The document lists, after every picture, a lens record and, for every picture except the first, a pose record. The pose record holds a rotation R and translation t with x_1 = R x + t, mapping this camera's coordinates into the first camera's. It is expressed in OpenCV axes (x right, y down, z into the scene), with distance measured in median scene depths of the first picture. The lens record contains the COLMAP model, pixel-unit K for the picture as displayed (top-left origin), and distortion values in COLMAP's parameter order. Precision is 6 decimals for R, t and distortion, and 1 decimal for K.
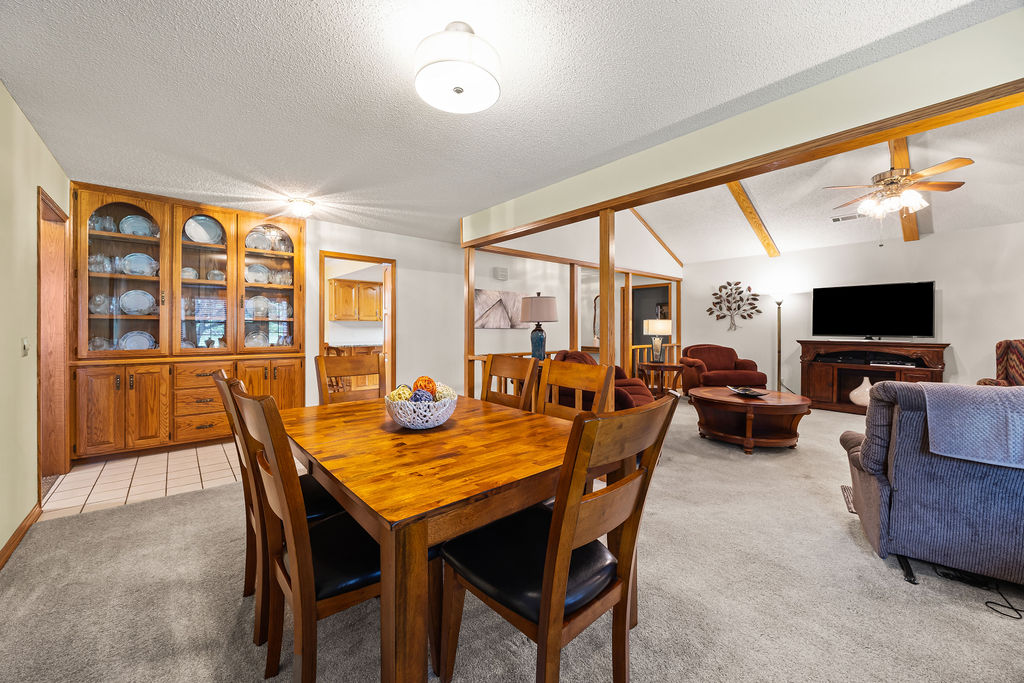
lens RADIAL K [[387.9, 0, 508.3], [0, 387.9, 330.9], [0, 0, 1]] dist [-0.005186, 0.000766]
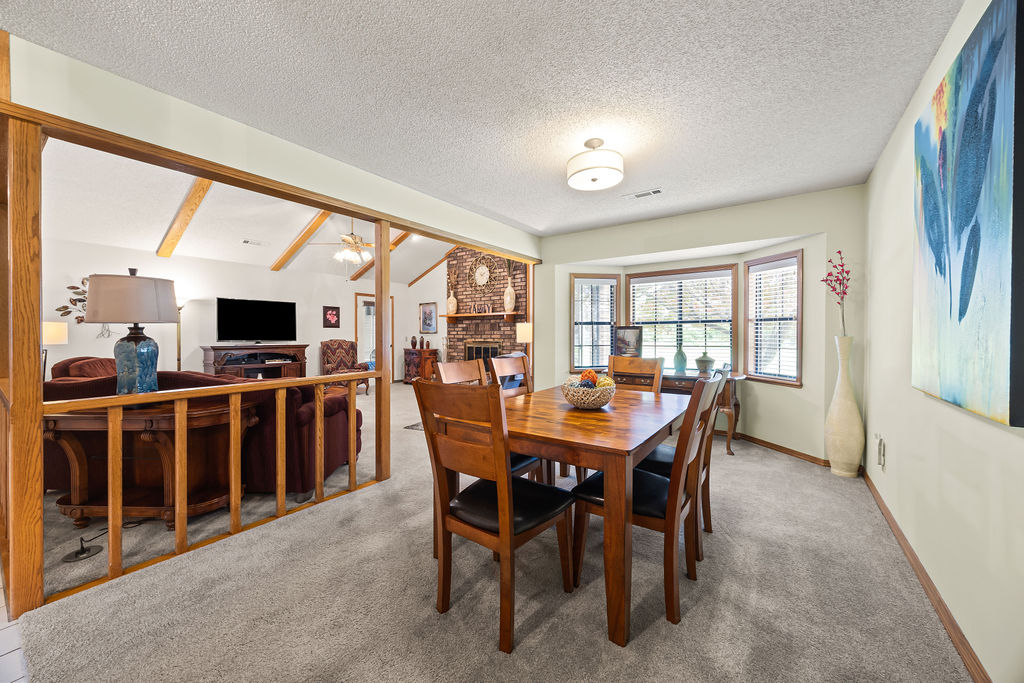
lens RADIAL K [[387.9, 0, 508.1], [0, 387.9, 337.6], [0, 0, 1]] dist [-0.005186, 0.000766]
pose [[-0.235683, -0.007325, 0.971802, -0.396594], [0.007960, 0.999923, 0.009468, -0.002417], [-0.971797, 0.009967, -0.235607, 0.427840]]
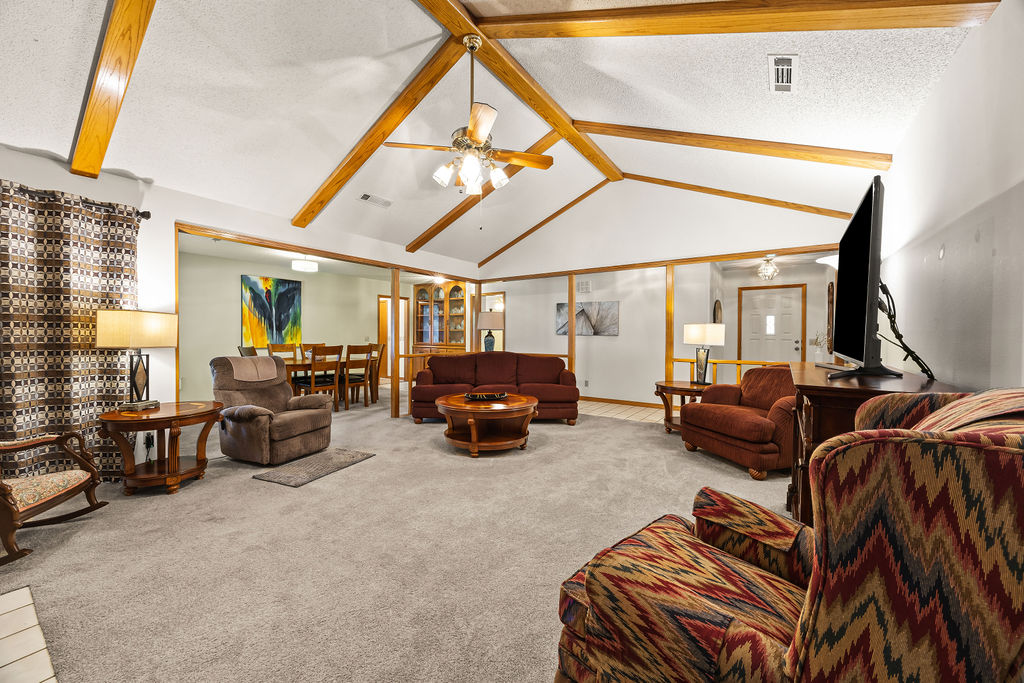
lens RADIAL K [[387.9, 0, 509.6], [0, 387.9, 340.0], [0, 0, 1]] dist [-0.005186, 0.000766]
pose [[0.249733, 0.014115, -0.968212, 0.995720], [-0.012484, 0.999858, 0.011356, -0.002653], [0.968234, 0.009251, 0.249874, 0.498368]]
